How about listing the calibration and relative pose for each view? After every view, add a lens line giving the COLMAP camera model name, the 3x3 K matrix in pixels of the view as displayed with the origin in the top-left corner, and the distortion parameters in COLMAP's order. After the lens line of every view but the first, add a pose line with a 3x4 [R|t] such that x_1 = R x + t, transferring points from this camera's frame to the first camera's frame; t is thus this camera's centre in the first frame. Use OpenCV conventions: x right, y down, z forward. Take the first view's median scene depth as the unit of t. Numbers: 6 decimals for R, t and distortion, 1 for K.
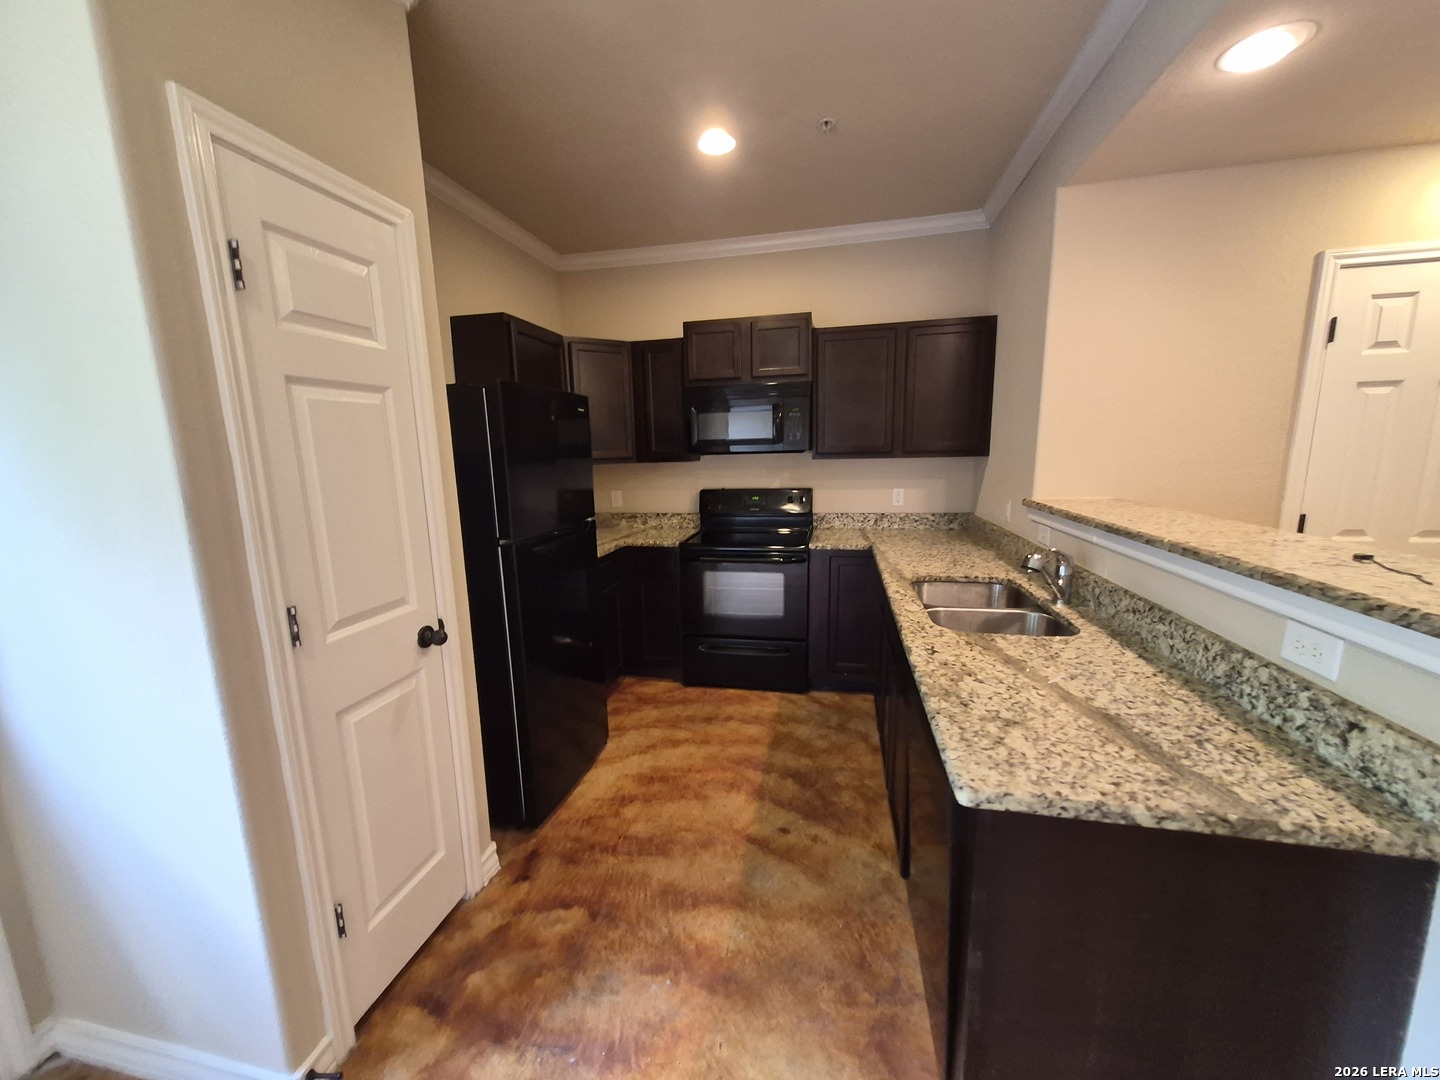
lens RADIAL K [[560.0, 0, 700.8], [0, 560.0, 545.1], [0, 0, 1]] dist [-0.000116, -0.000025]
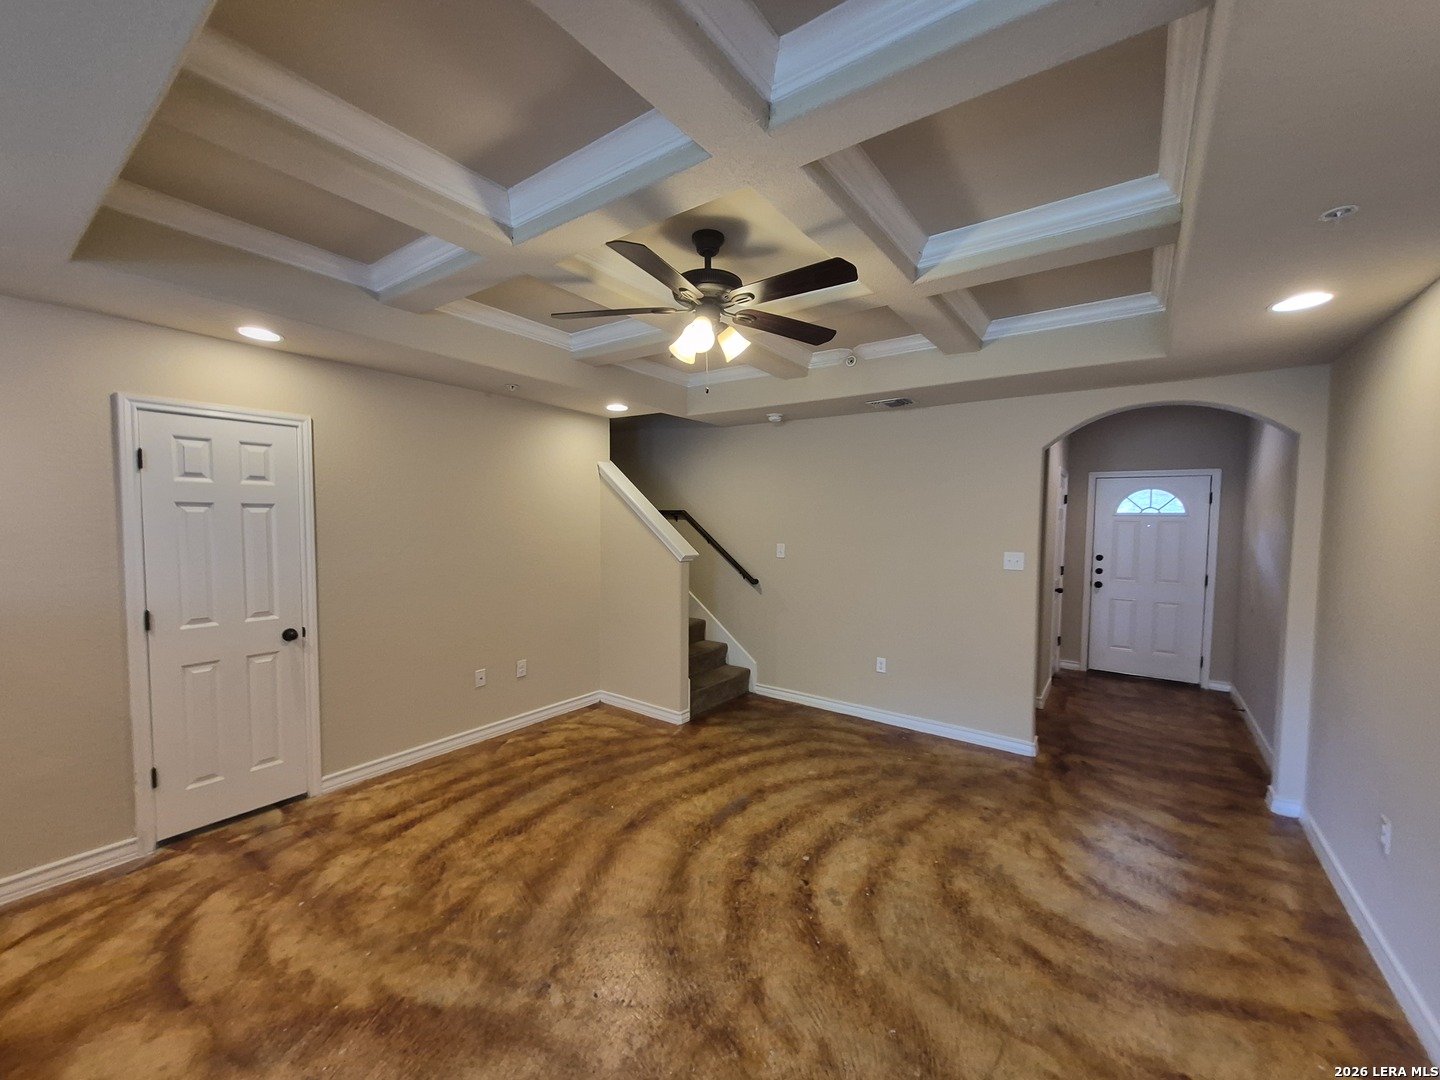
lens RADIAL K [[565.2, 0, 709.8], [0, 565.2, 545.3], [0, 0, 1]] dist [0.007036, 0.000311]
pose [[0.390581, -0.020594, 0.920338, 0.520838], [0.139670, 0.989502, -0.037133, 0.023048], [-0.909911, 0.143047, 0.389357, -0.644785]]
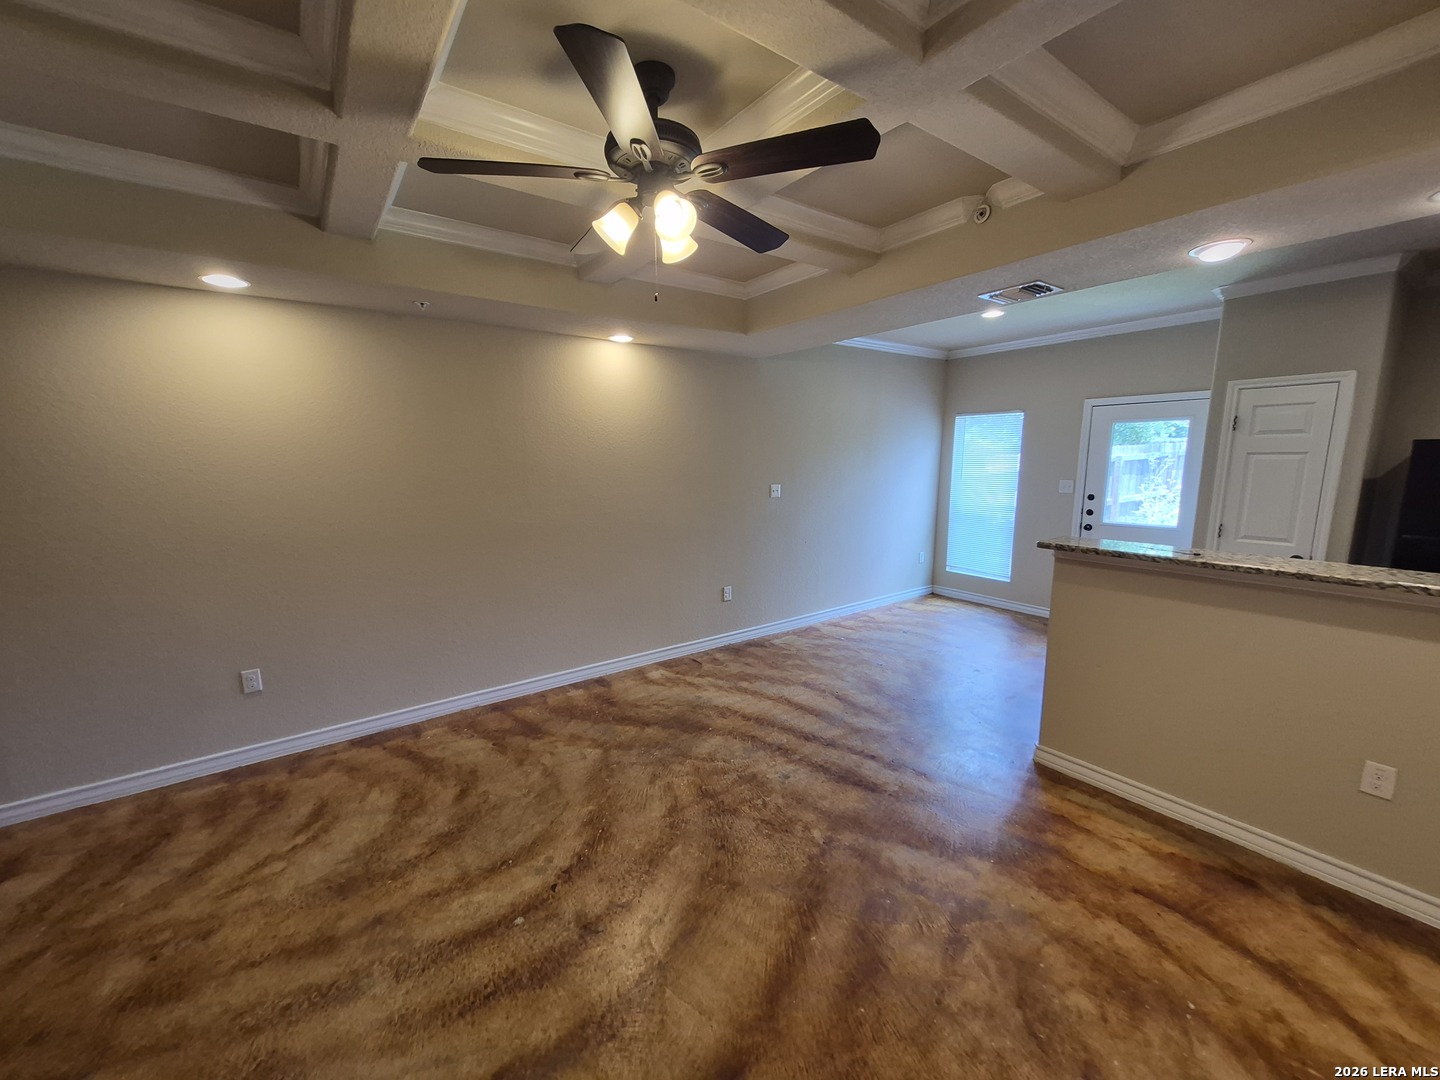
lens RADIAL K [[565.2, 0, 709.8], [0, 565.2, 545.3], [0, 0, 1]] dist [0.007036, 0.000311]
pose [[-0.649426, 0.148250, -0.745834, 2.311050], [-0.107967, 0.952899, 0.283419, -0.242050], [0.752721, 0.264585, -0.602831, 0.500374]]
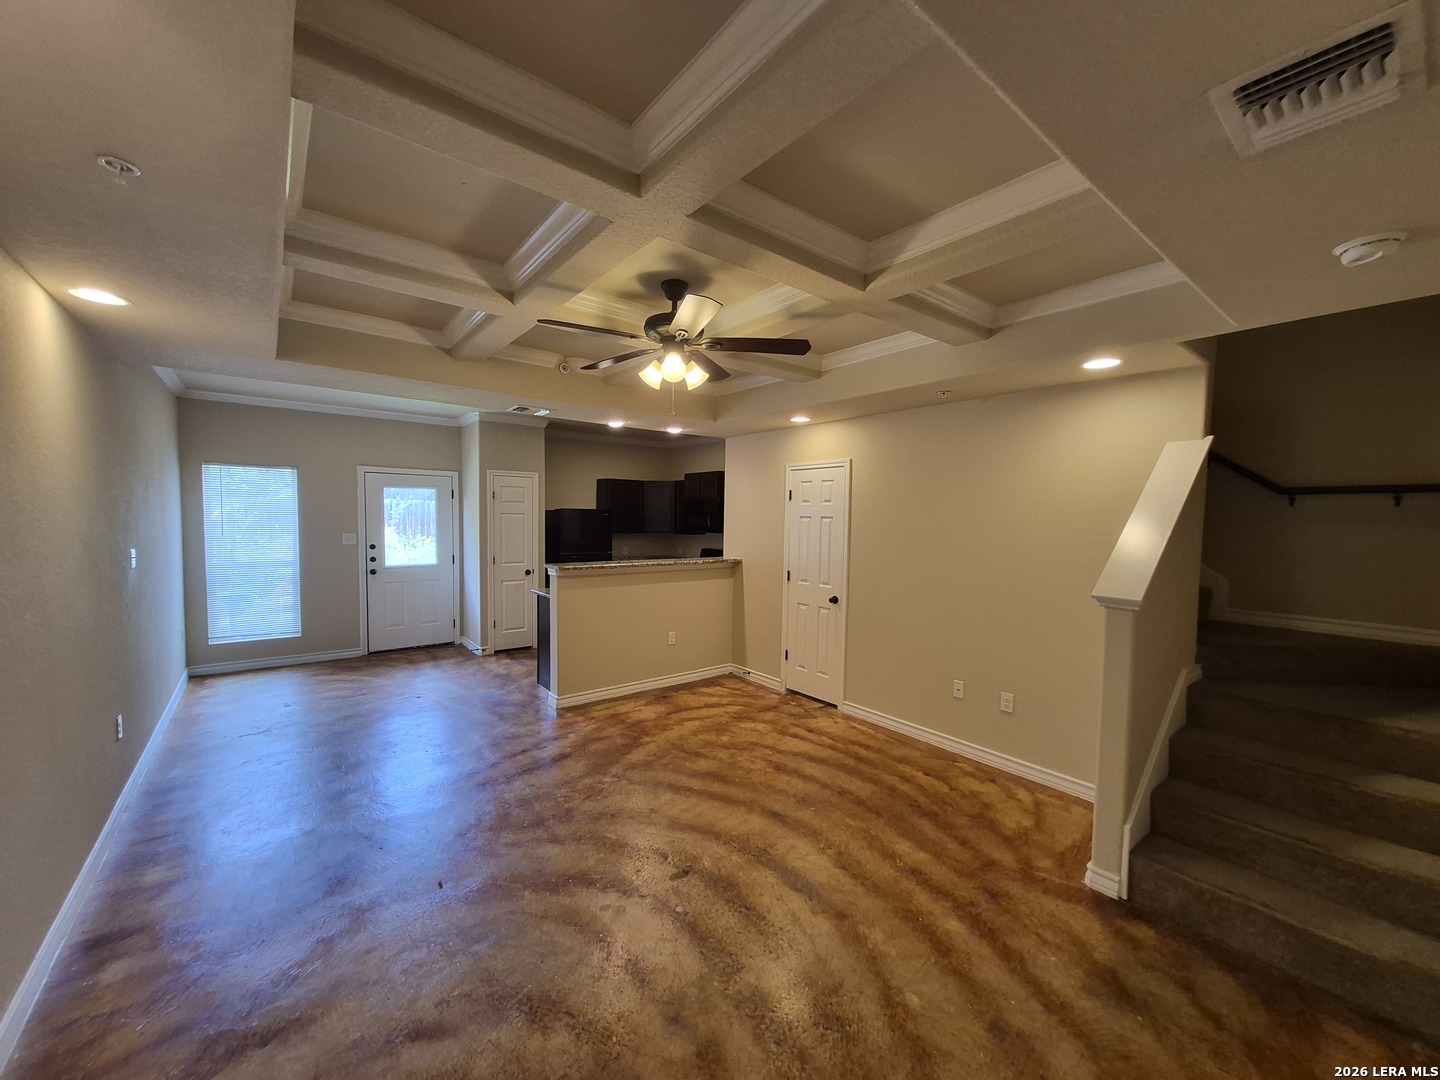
lens RADIAL K [[565.2, 0, 709.8], [0, 565.2, 545.3], [0, 0, 1]] dist [0.007036, 0.000311]
pose [[0.784500, 0.067471, -0.616447, 2.603407], [-0.140178, 0.987628, -0.070296, 0.064569], [0.604077, 0.141560, 0.784252, -1.232415]]
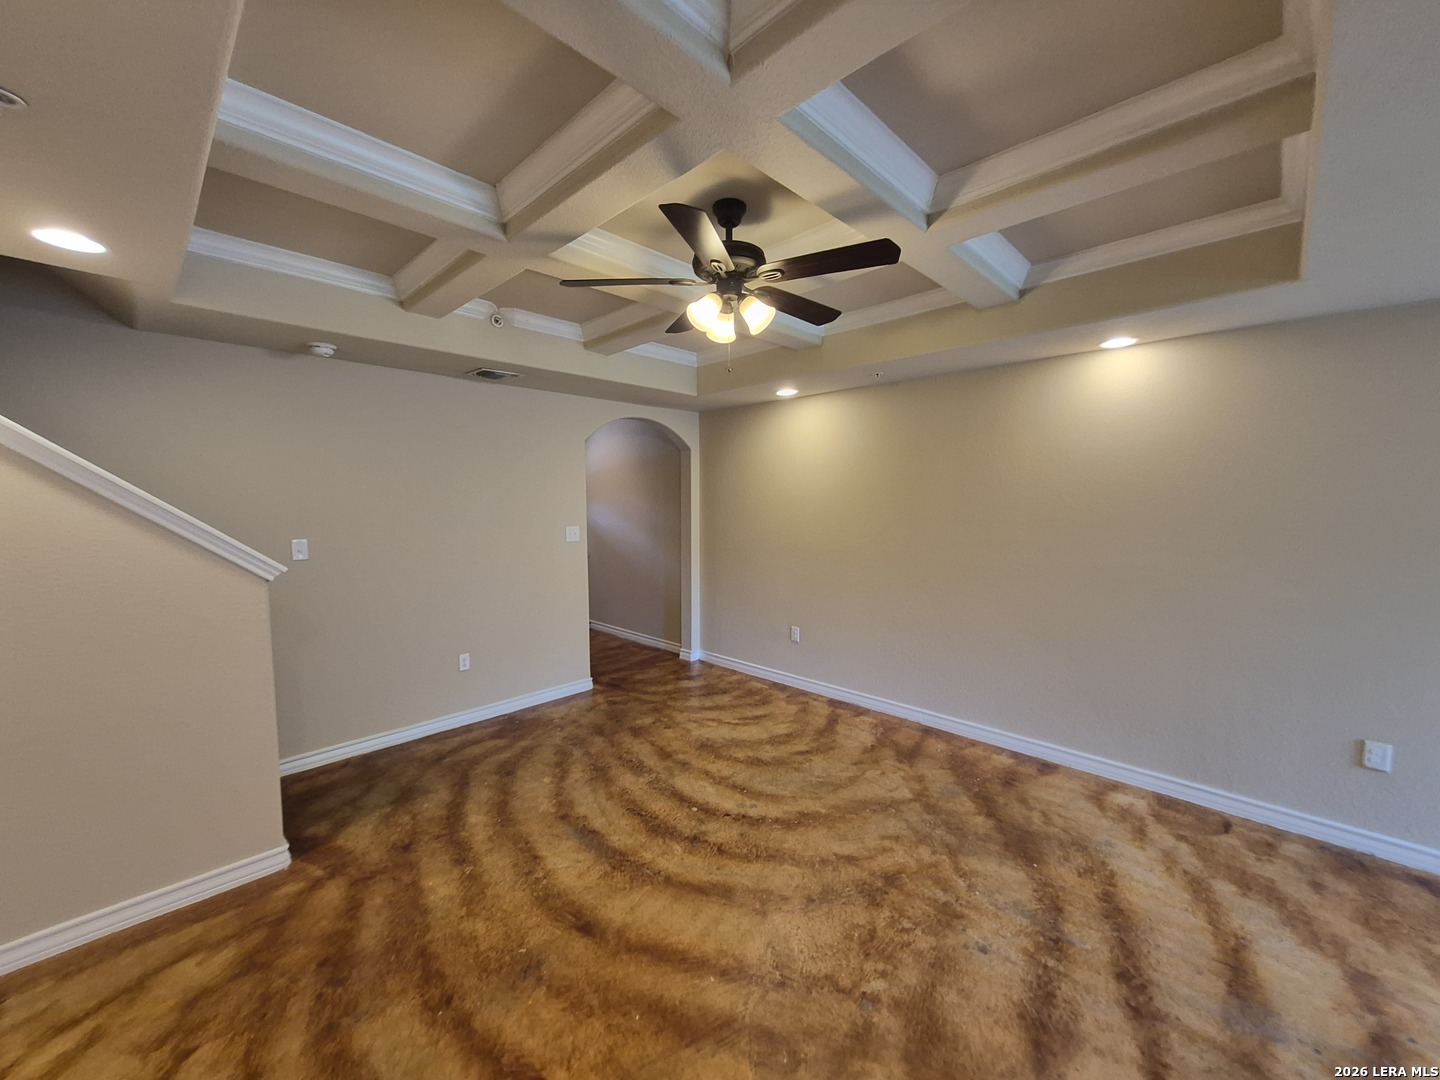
lens RADIAL K [[565.2, 0, 709.8], [0, 565.2, 545.3], [0, 0, 1]] dist [0.007036, 0.000311]
pose [[-0.855608, -0.019483, 0.517258, 1.052898], [0.108455, 0.970363, 0.215947, -0.256401], [-0.506135, 0.240865, -0.828137, 0.853221]]
